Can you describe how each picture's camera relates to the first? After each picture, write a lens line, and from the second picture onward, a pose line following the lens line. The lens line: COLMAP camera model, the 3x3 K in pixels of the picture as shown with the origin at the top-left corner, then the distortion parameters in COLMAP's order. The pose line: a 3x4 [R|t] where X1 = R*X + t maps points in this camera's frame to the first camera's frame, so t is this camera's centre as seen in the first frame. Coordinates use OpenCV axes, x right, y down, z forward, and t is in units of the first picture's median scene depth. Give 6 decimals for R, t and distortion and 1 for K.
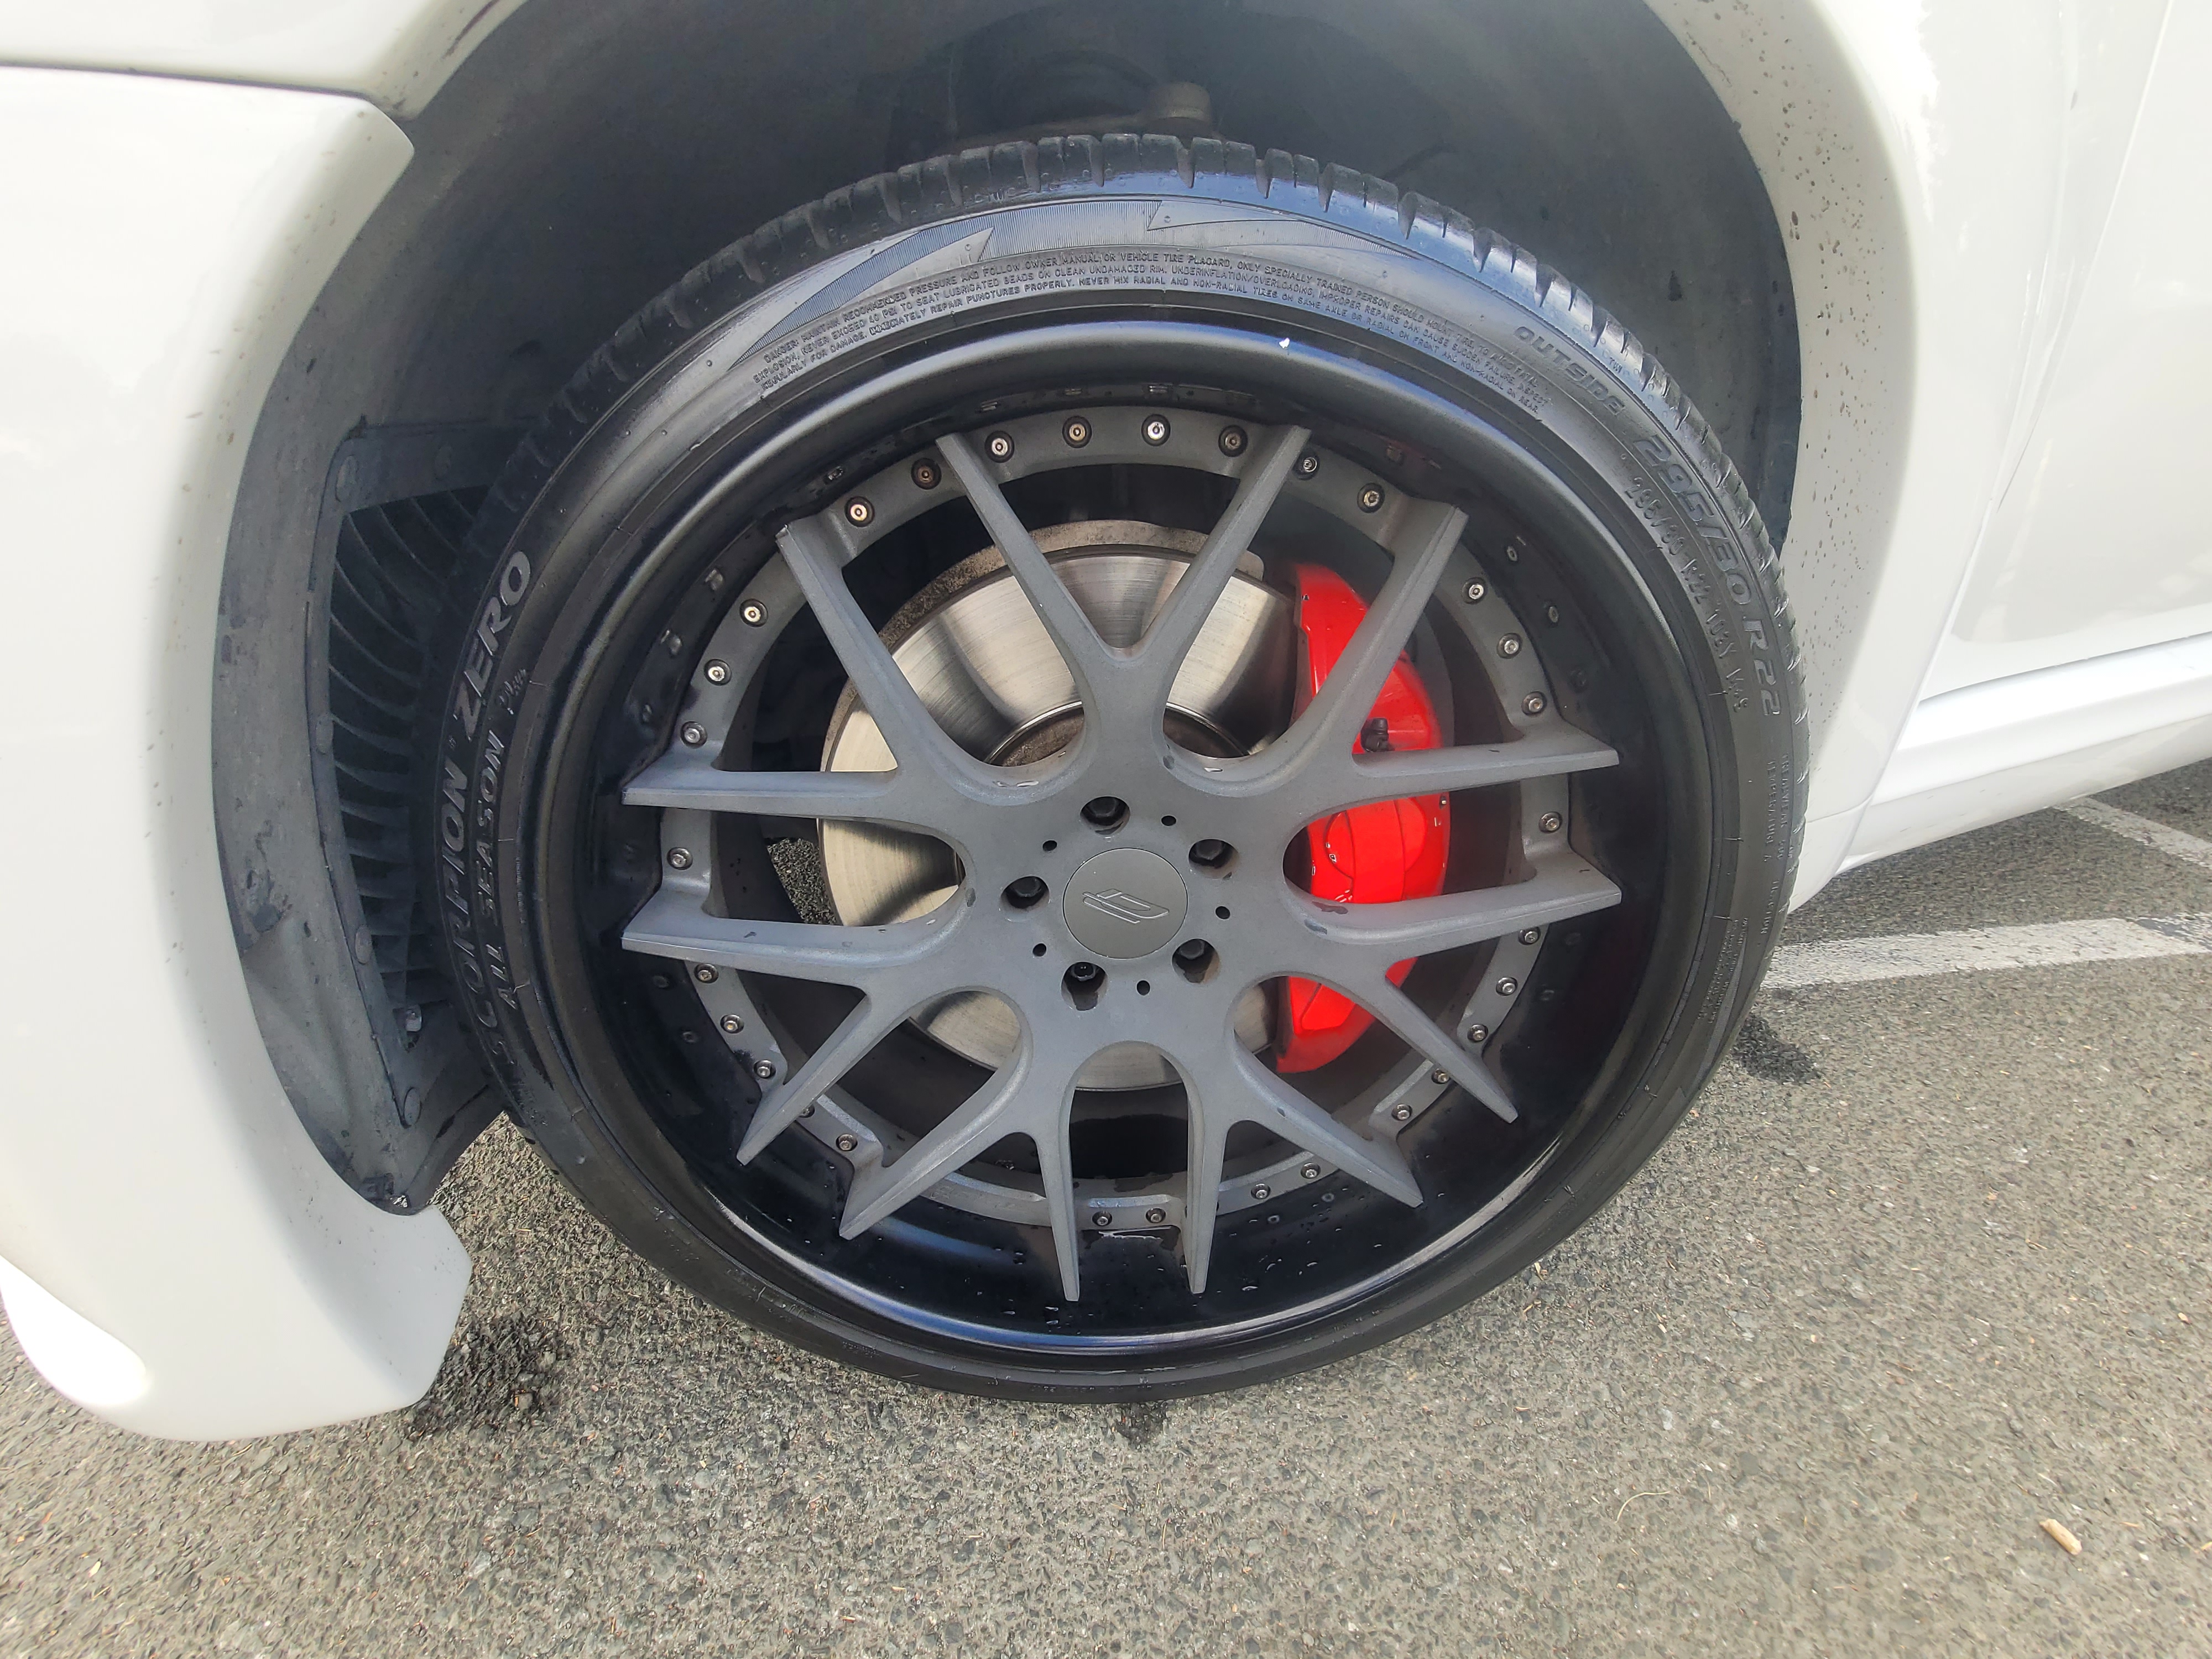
lens RADIAL K [[907.3, 0, 1104.1], [0, 907.3, 836.8], [0, 0, 1]] dist [-0.006525, 0.002427]
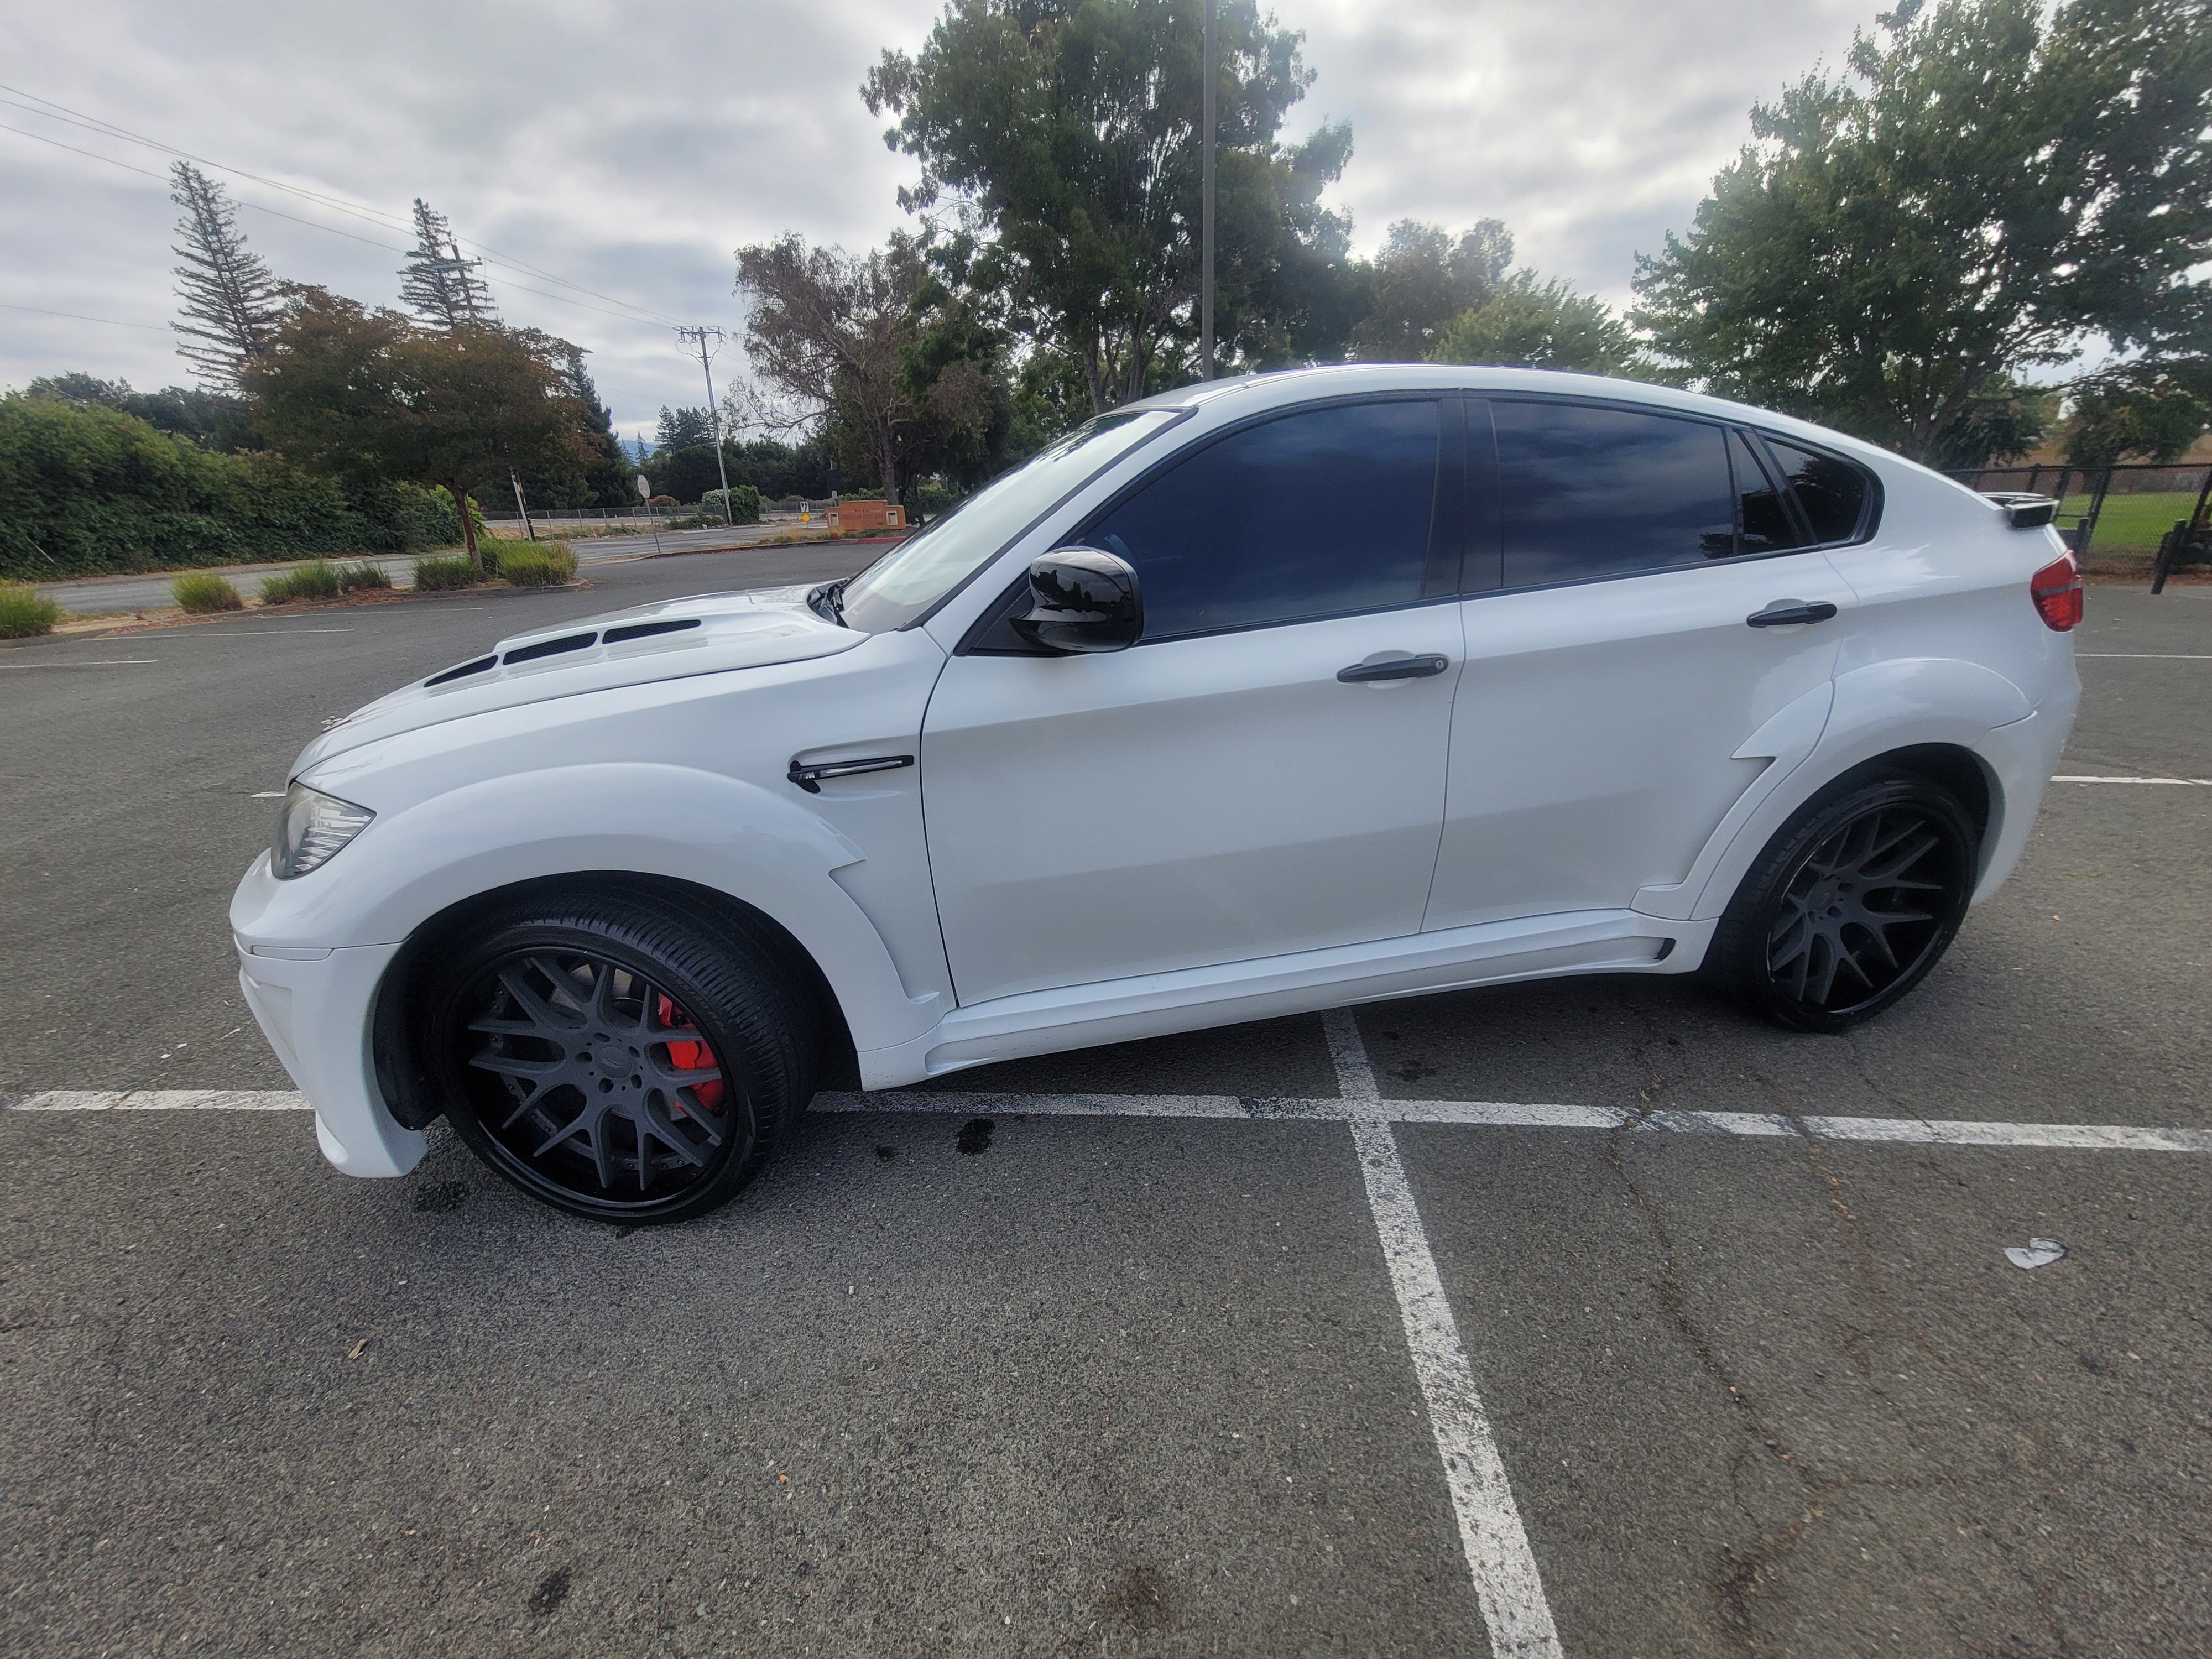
lens RADIAL K [[907.3, 0, 1113.4], [0, 907.3, 830.6], [0, 0, 1]] dist [-0.006525, 0.002427]
pose [[0.988114, 0.053994, -0.143931, 2.182350], [-0.066734, 0.994126, -0.085205, -0.589370], [0.138485, 0.093797, 0.985913, -2.046651]]
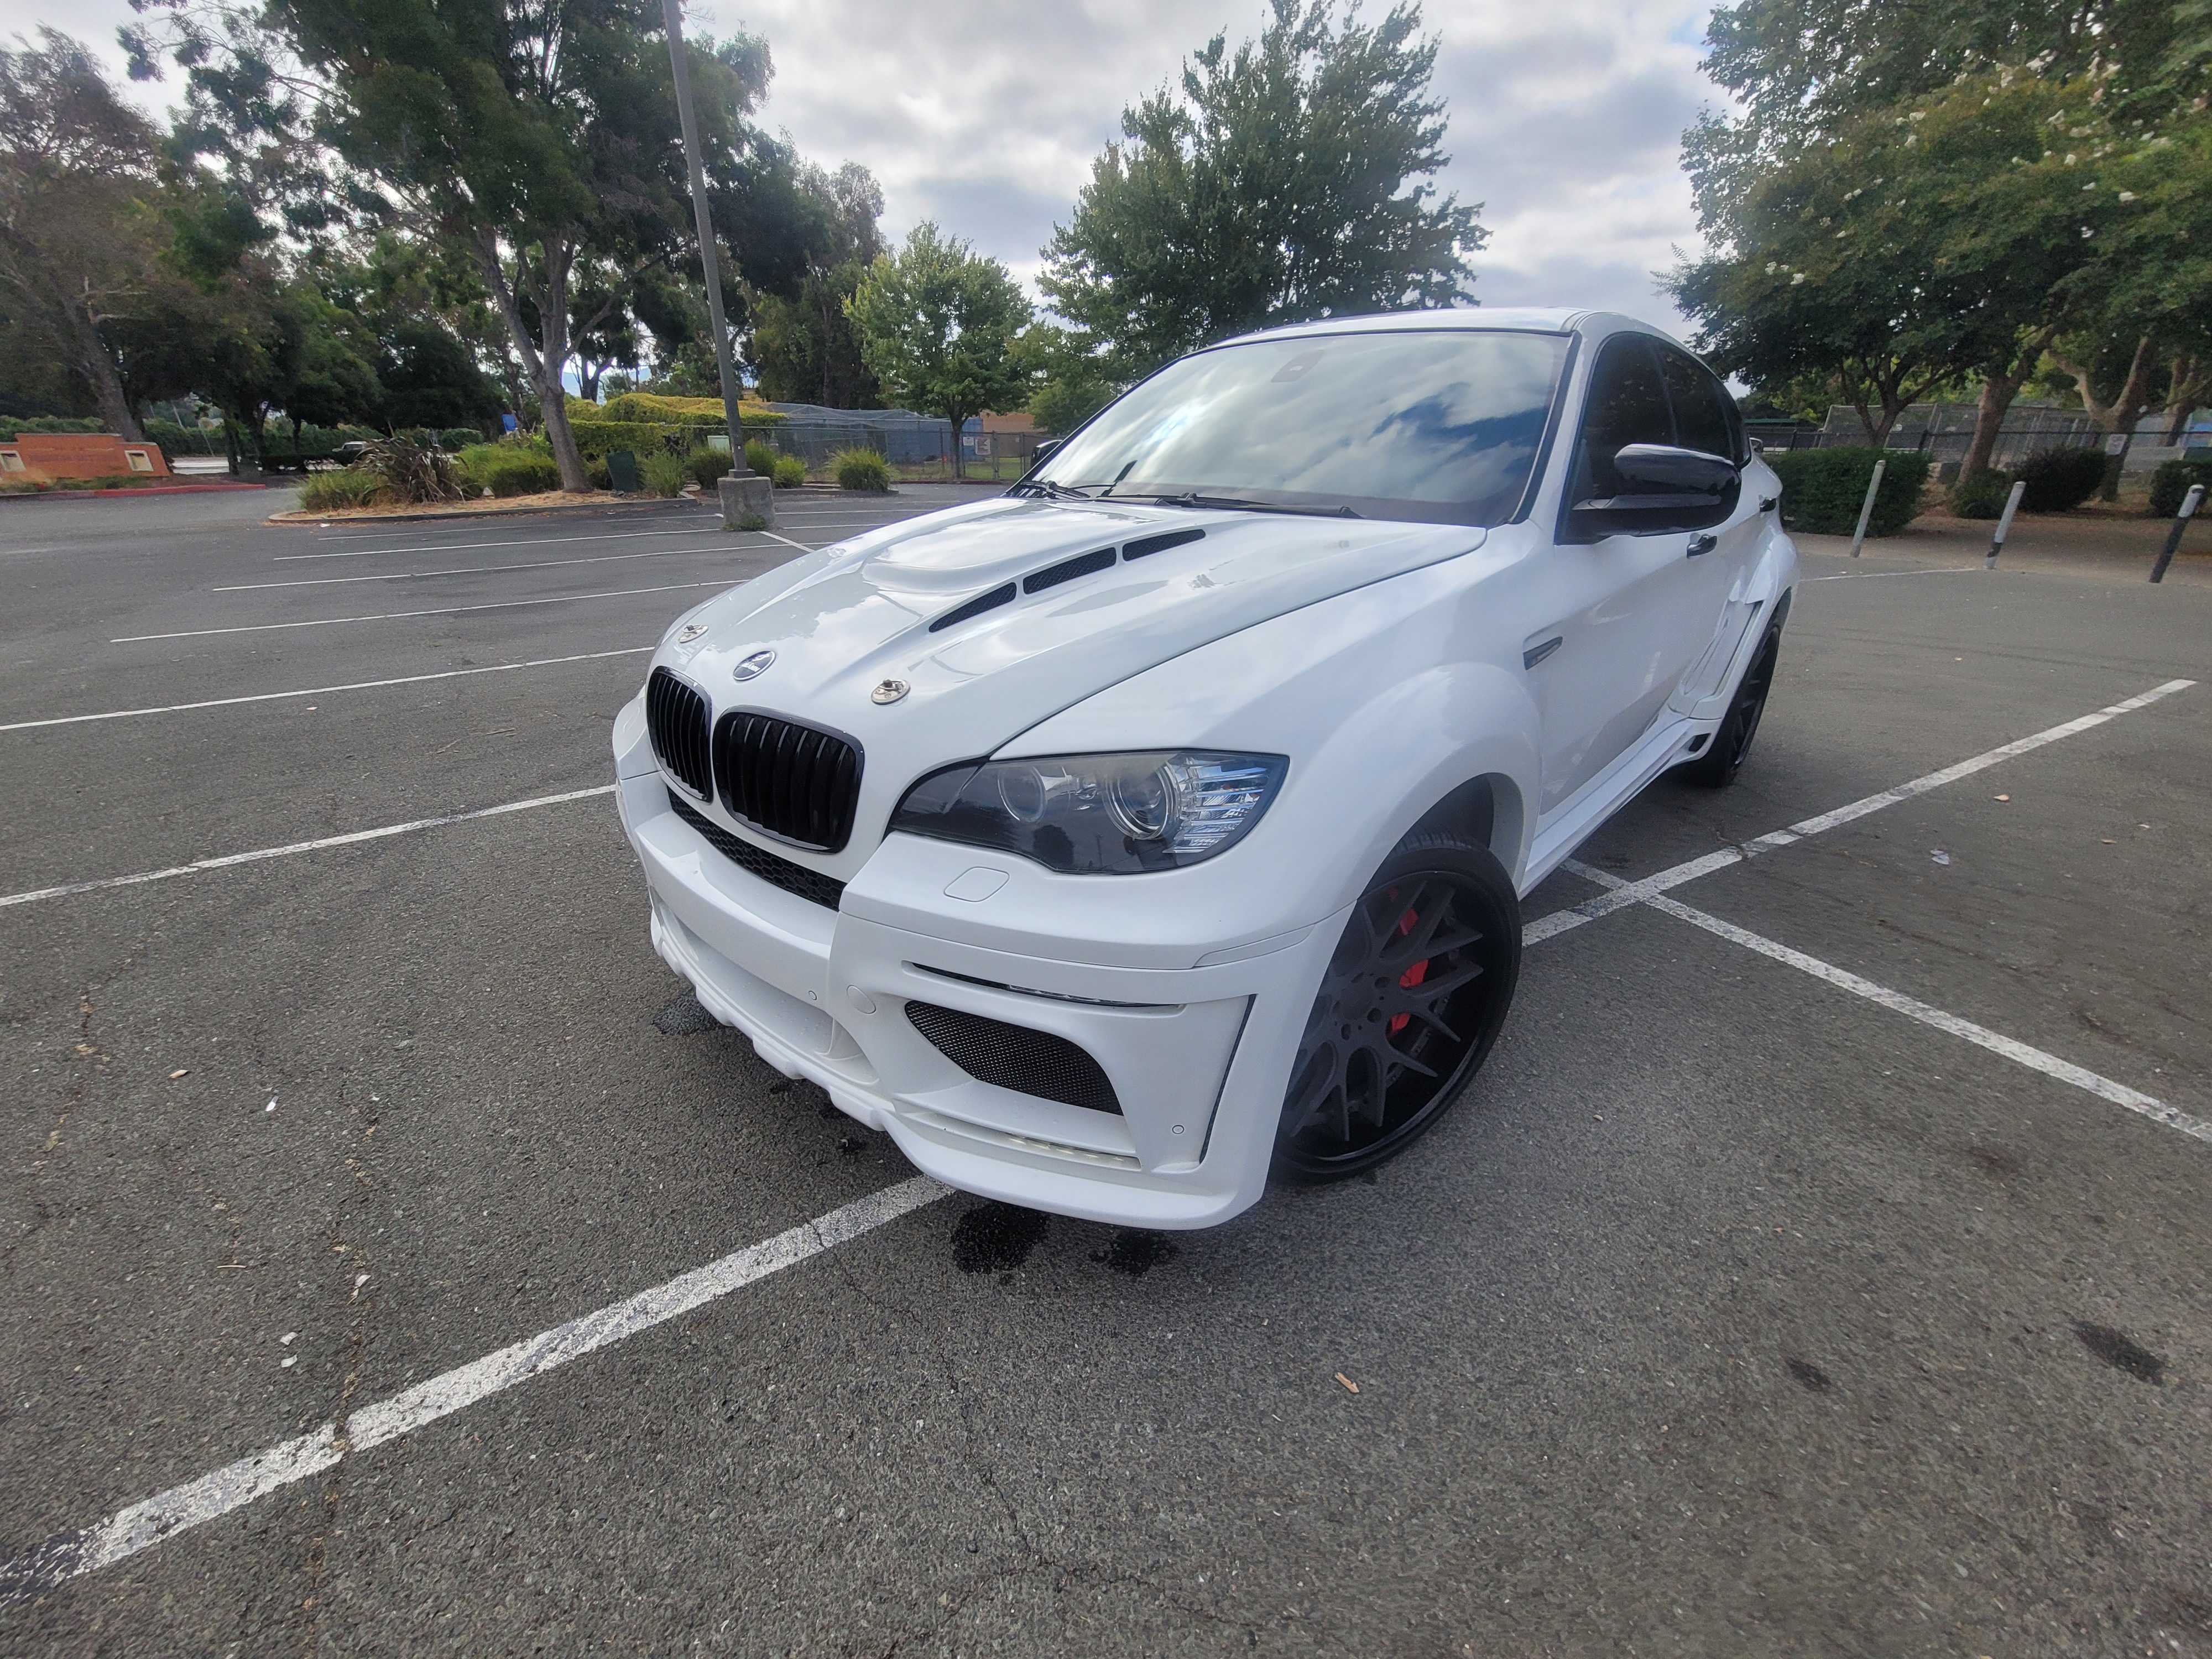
lens RADIAL K [[907.3, 0, 1110.9], [0, 907.3, 830.7], [0, 0, 1]] dist [-0.006525, 0.002427]
pose [[0.901012, -0.150049, 0.407017, -1.847512], [0.167604, 0.985825, -0.007593, -0.602992], [-0.400108, 0.075059, 0.913389, -1.497732]]
